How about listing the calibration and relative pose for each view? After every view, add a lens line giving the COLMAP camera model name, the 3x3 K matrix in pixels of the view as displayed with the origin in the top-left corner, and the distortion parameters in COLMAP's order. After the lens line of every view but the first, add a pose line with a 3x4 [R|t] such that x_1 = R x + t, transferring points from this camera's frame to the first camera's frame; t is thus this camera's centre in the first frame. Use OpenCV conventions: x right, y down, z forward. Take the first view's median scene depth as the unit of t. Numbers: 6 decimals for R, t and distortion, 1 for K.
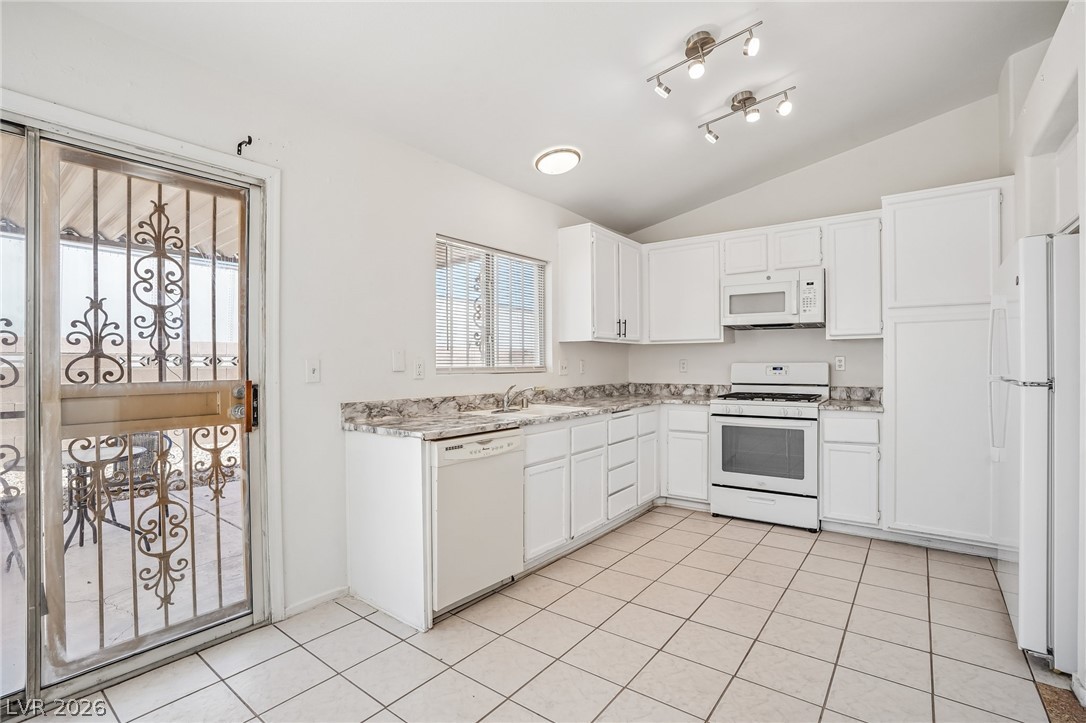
lens RADIAL K [[508.5, 0, 540.7], [0, 508.5, 358.4], [0, 0, 1]] dist [-0.066336, 0.027504]
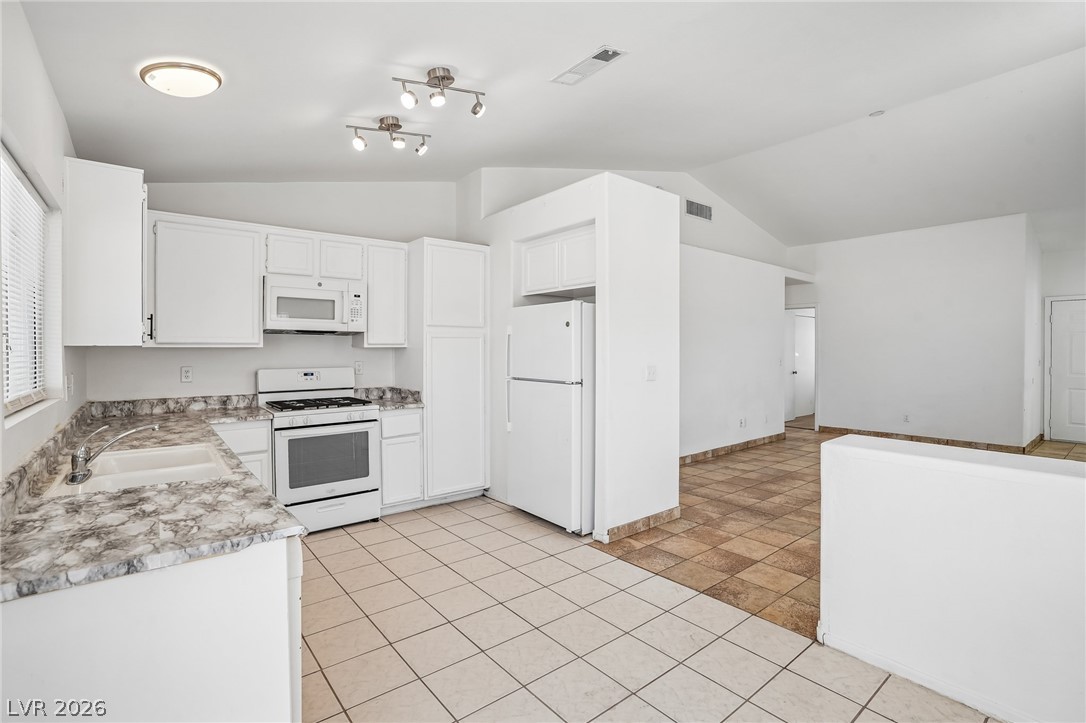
lens RADIAL K [[505.3, 0, 541.6], [0, 505.3, 354.2], [0, 0, 1]] dist [-0.065806, 0.025583]
pose [[0.236777, -0.003348, 0.971558, -0.462317], [-0.007869, 0.999955, 0.005364, -0.034803], [-0.971532, -0.008915, 0.236740, 0.385634]]
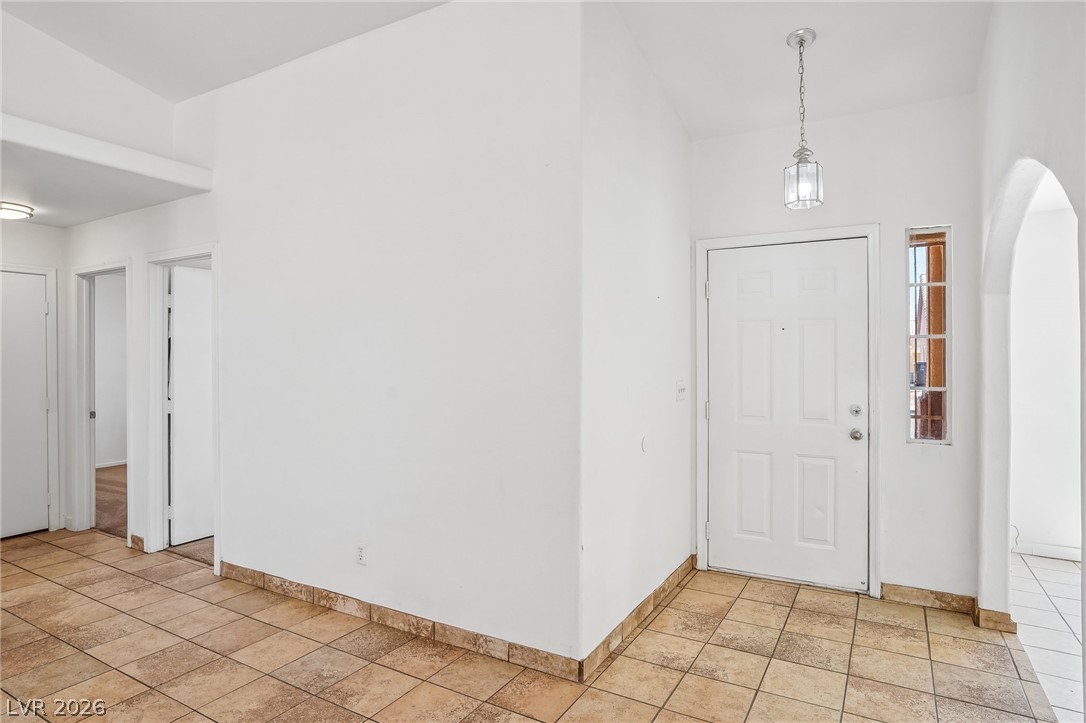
lens RADIAL K [[606.8, 0, 540.4], [0, 606.8, 357.0], [0, 0, 1]] dist [-0.051796, 0.034885]
pose [[-0.123516, 0.005087, 0.992330, 1.003606], [-0.002417, 0.999982, -0.005427, -0.060717], [-0.992340, -0.003069, -0.123501, -0.803313]]
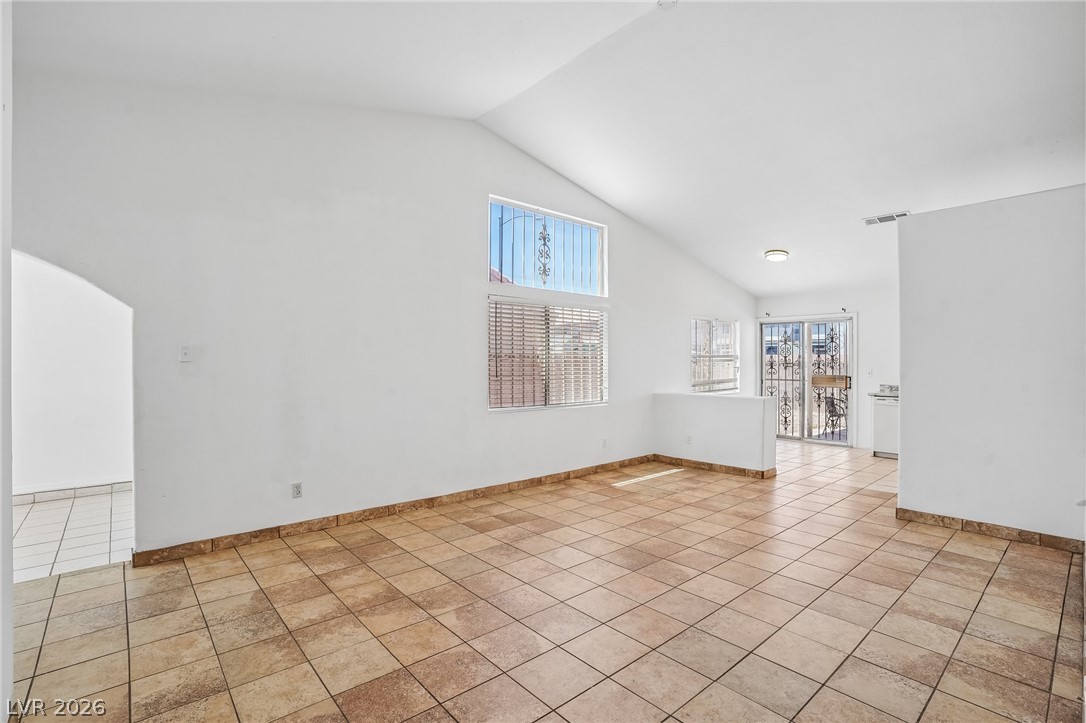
lens RADIAL K [[503.7, 0, 541.1], [0, 503.7, 364.4], [0, 0, 1]] dist [-0.077216, 0.028822]
pose [[-0.198150, 0.010038, -0.980120, 2.118694], [0.009066, 0.999924, 0.008408, -0.053642], [0.980130, -0.007219, -0.198226, -0.284686]]
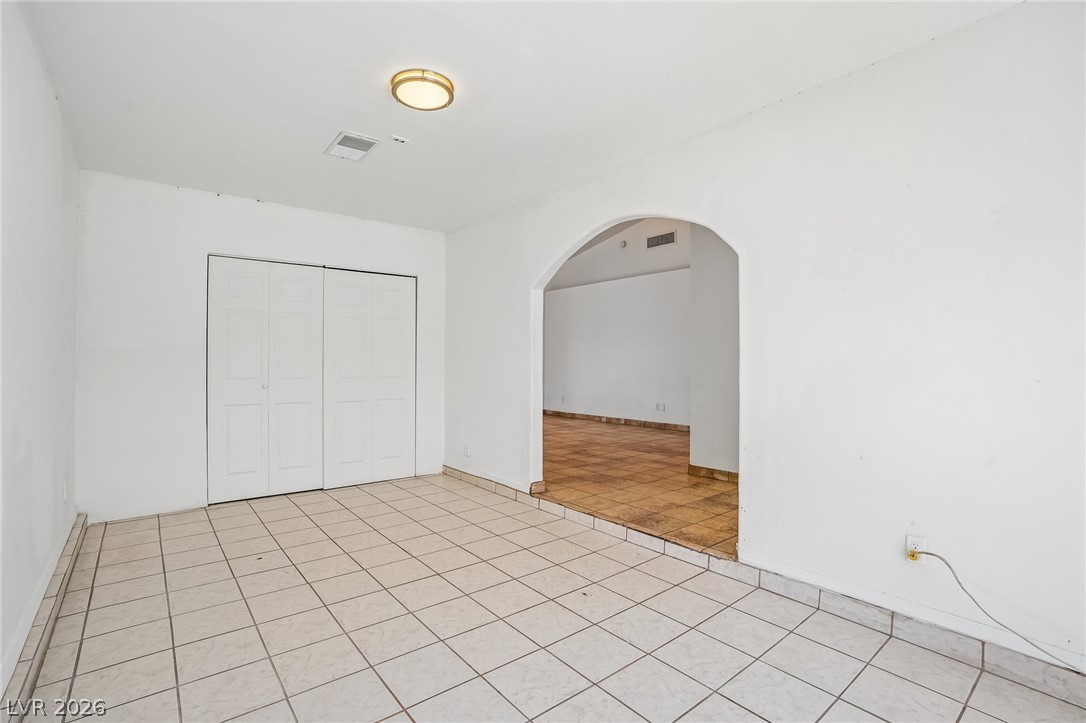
lens RADIAL K [[505.3, 0, 541.6], [0, 505.3, 354.2], [0, 0, 1]] dist [-0.065806, 0.025583]
pose [[0.972698, 0.002543, -0.232059, 1.653631], [-0.004552, 0.999957, -0.008124, 0.008414], [0.232028, 0.008958, 0.972668, -2.437033]]
